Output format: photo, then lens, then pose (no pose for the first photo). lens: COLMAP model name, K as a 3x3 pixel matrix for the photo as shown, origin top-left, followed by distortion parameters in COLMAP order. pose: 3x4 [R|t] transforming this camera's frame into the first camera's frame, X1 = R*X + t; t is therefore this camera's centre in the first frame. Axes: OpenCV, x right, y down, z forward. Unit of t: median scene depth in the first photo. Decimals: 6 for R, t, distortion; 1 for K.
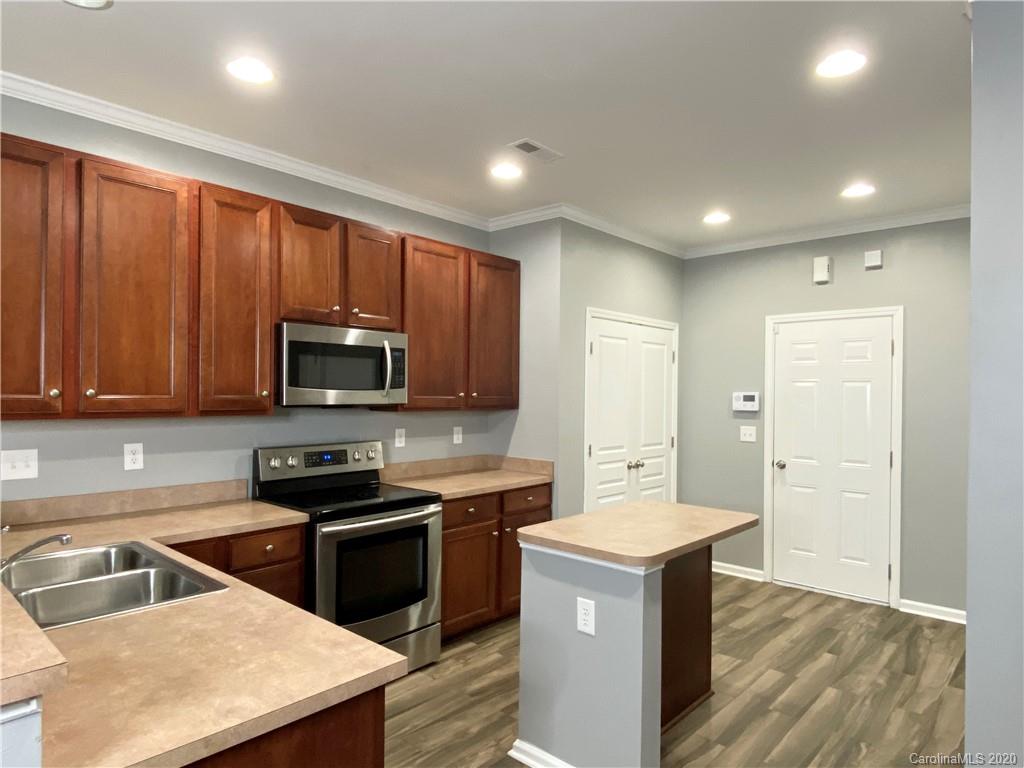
lens RADIAL K [[623.8, 0, 512.8], [0, 623.8, 400.4], [0, 0, 1]] dist [0.035096, -0.000205]
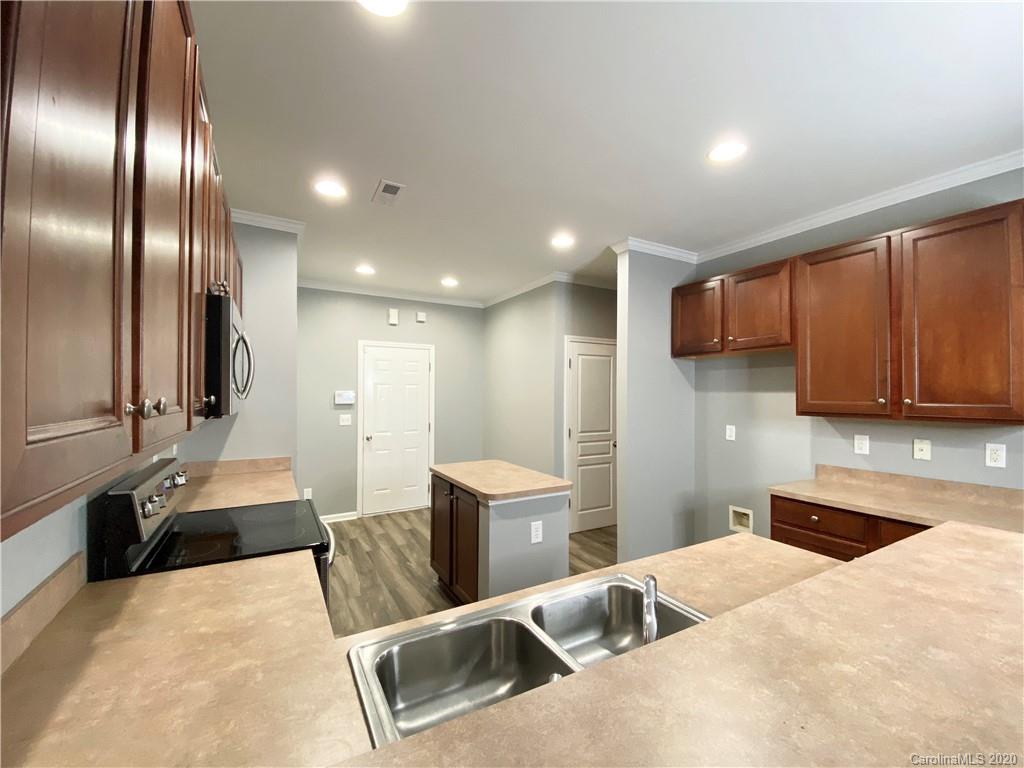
lens RADIAL K [[419.9, 0, 513.4], [0, 419.9, 391.7], [0, 0, 1]] dist [0.040209, -0.030587]
pose [[0.304545, -0.007687, 0.952467, -0.494865], [0.013149, 0.999906, 0.003866, -0.011131], [-0.952407, 0.011347, 0.304617, 0.386092]]
